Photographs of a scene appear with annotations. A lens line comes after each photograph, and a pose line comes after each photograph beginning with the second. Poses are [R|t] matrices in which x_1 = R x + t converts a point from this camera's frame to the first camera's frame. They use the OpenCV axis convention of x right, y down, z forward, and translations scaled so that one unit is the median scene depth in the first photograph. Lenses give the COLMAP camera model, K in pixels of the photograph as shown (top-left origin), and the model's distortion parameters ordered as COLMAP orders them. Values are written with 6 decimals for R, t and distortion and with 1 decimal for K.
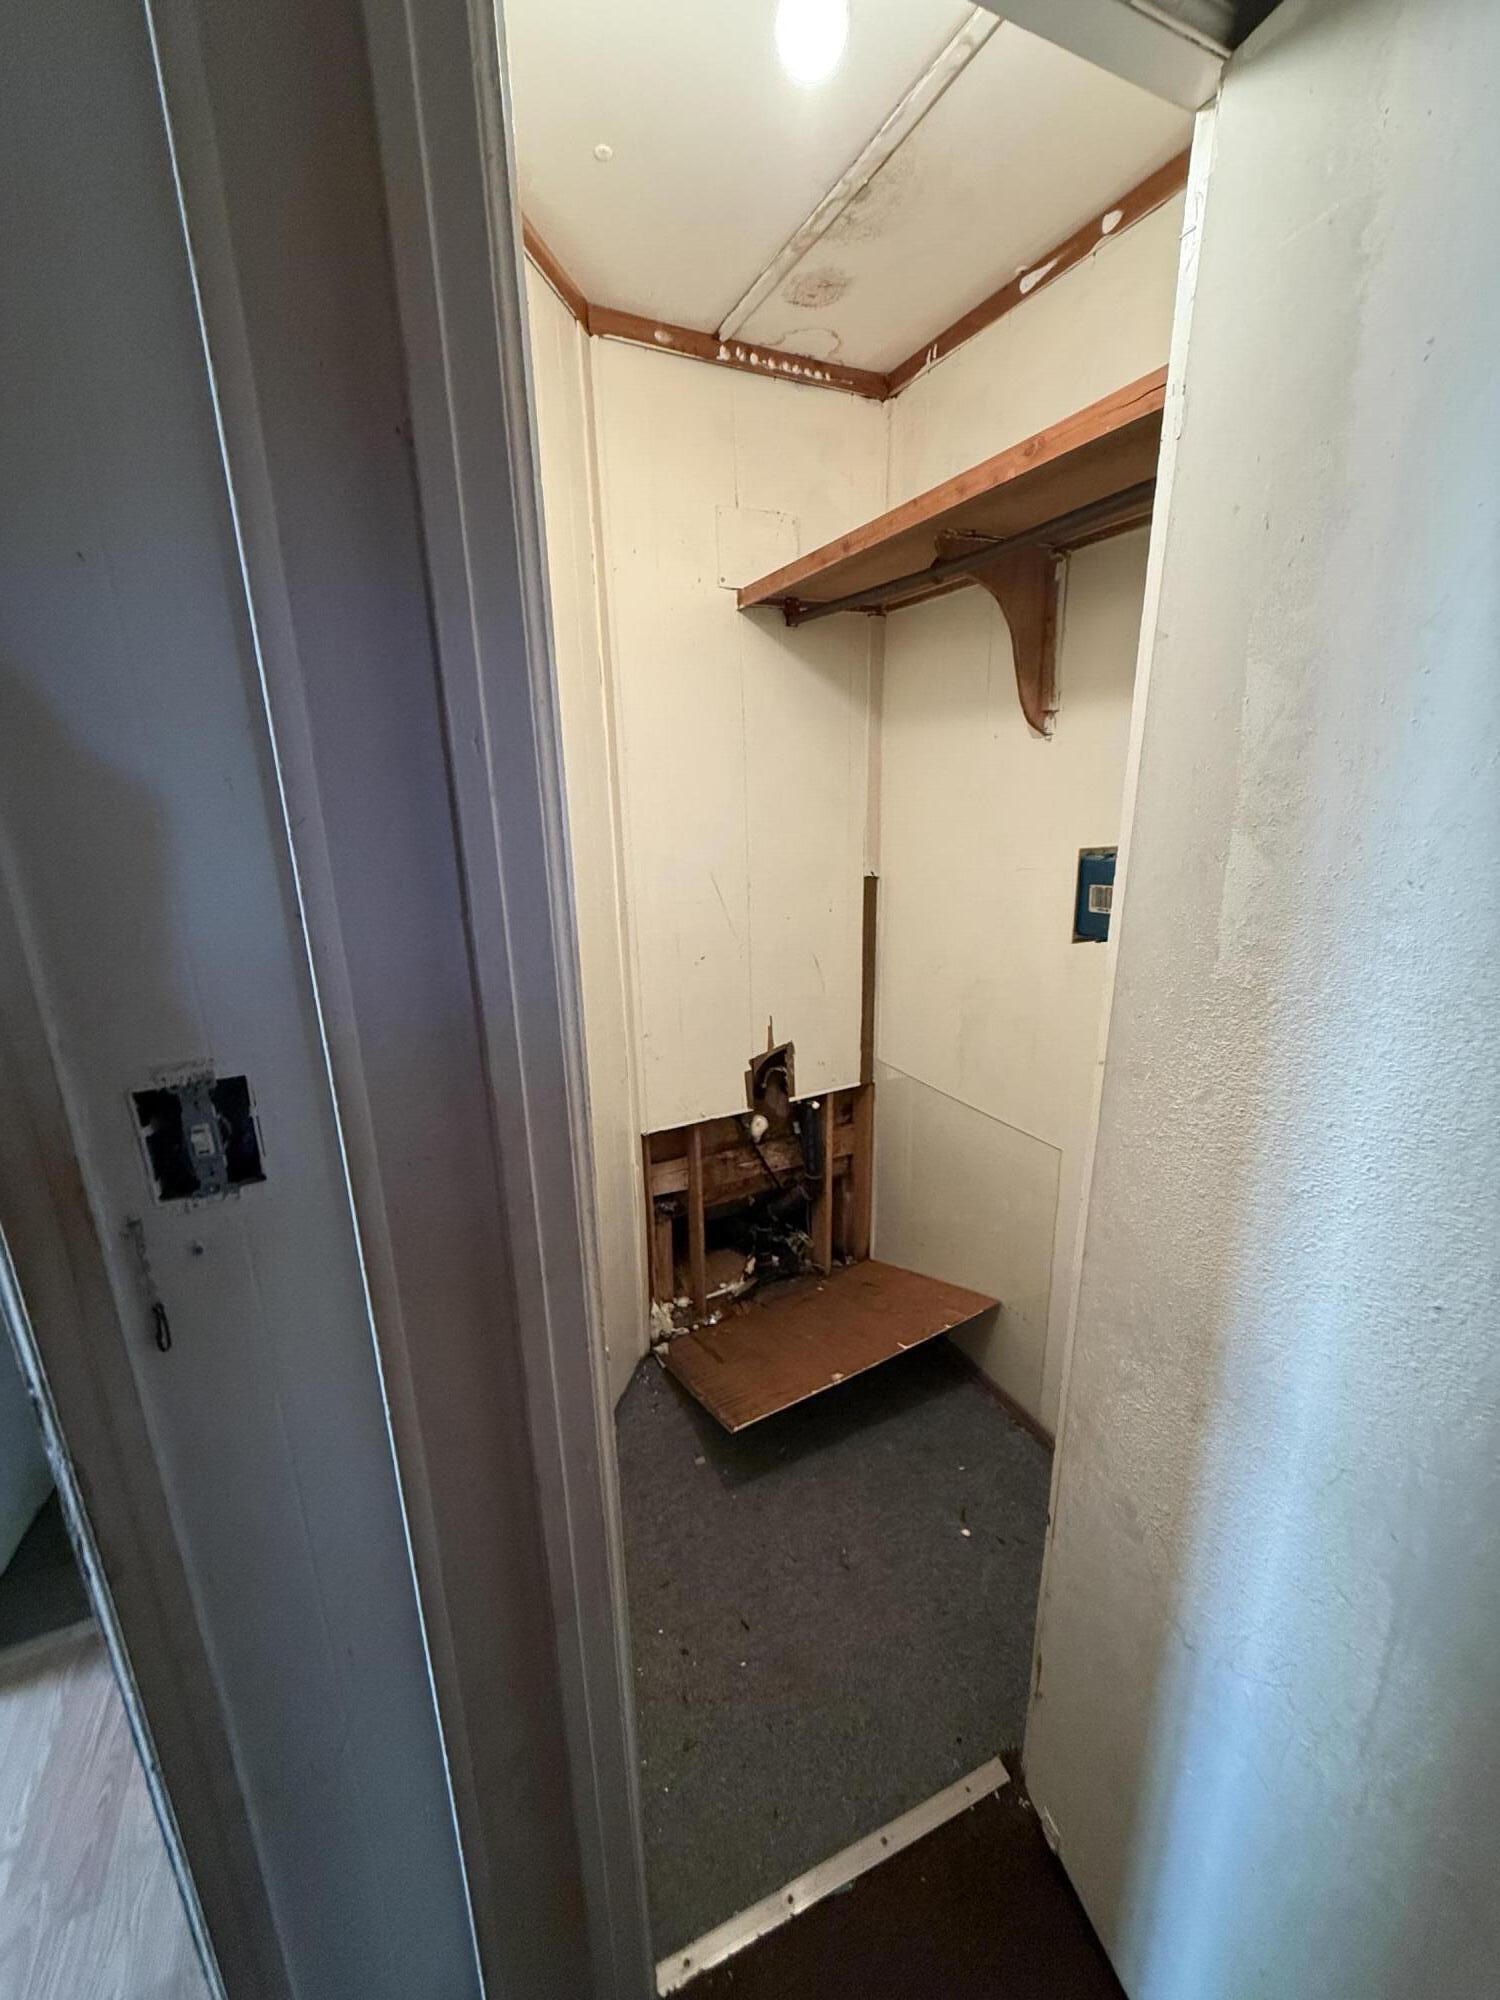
lens RADIAL K [[798.9, 0, 754.1], [0, 798.9, 996.3], [0, 0, 1]] dist [0.000801, -0.000293]
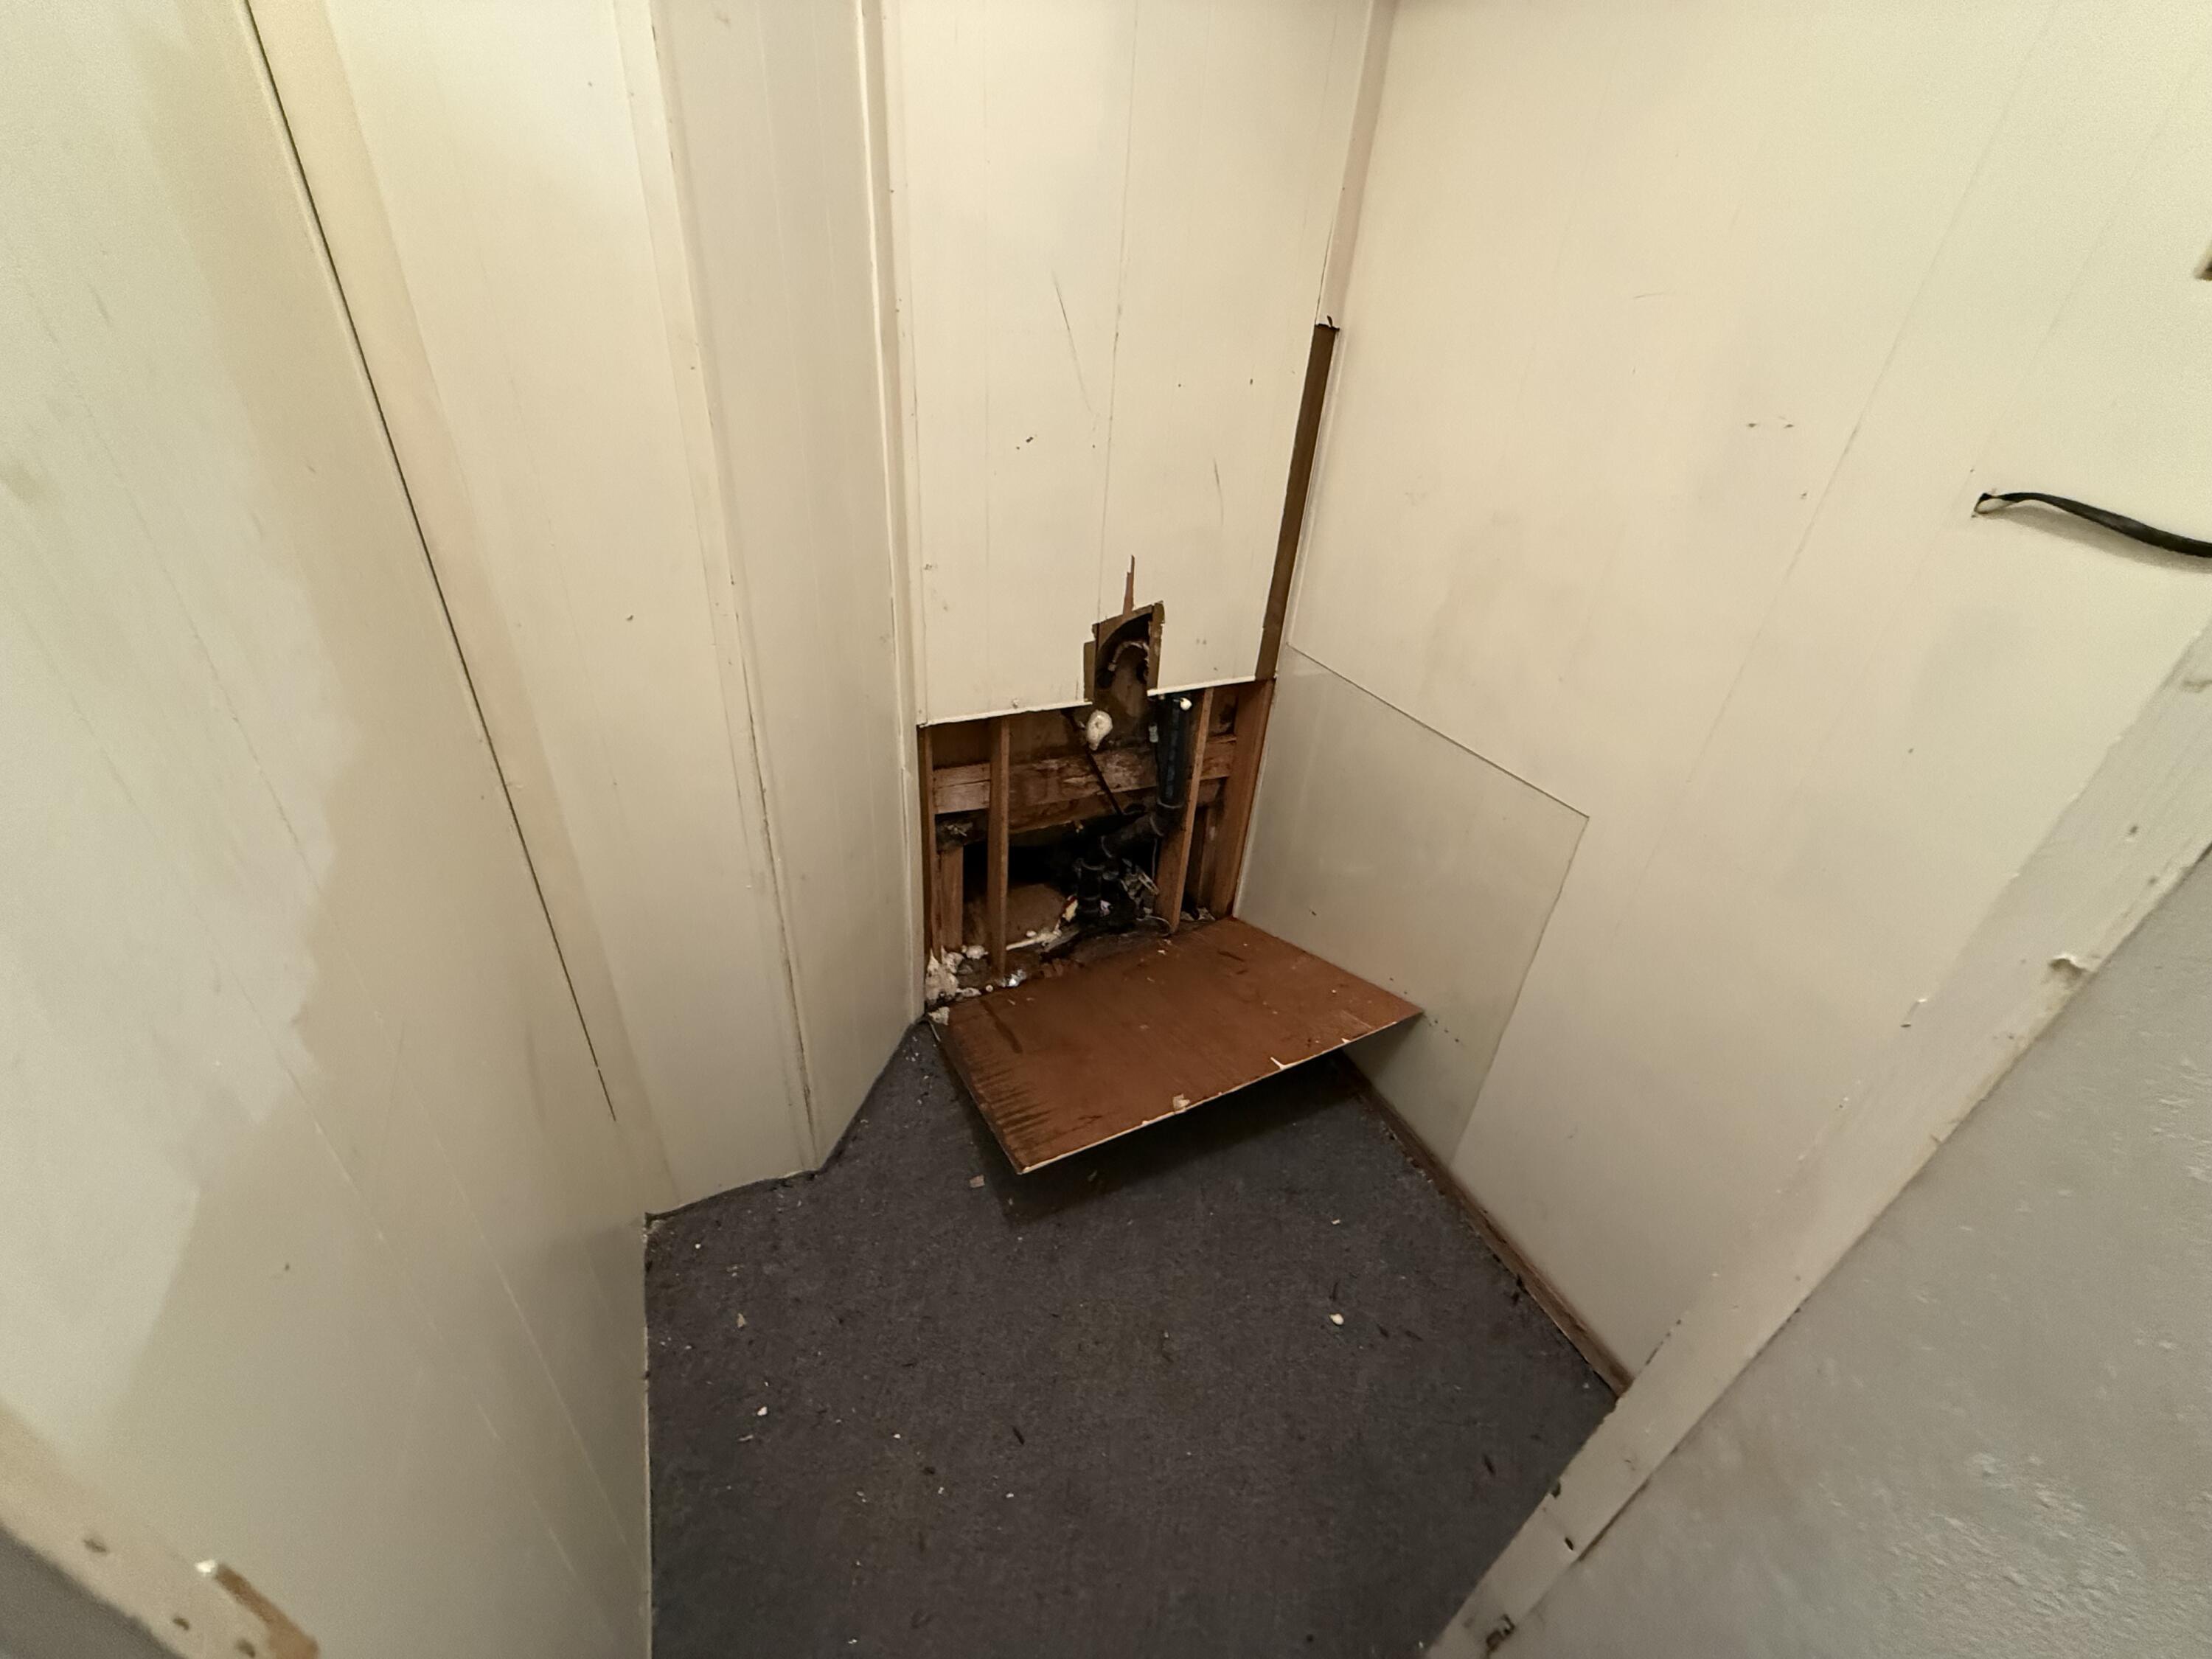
lens RADIAL K [[883.6, 0, 1110.5], [0, 883.6, 823.3], [0, 0, 1]] dist [0.000801, -0.000293]
pose [[0.995719, 0.086528, 0.032503, -0.001655], [-0.092191, 0.955047, 0.281756, 0.031130], [-0.006662, -0.283547, 0.958935, 0.278147]]
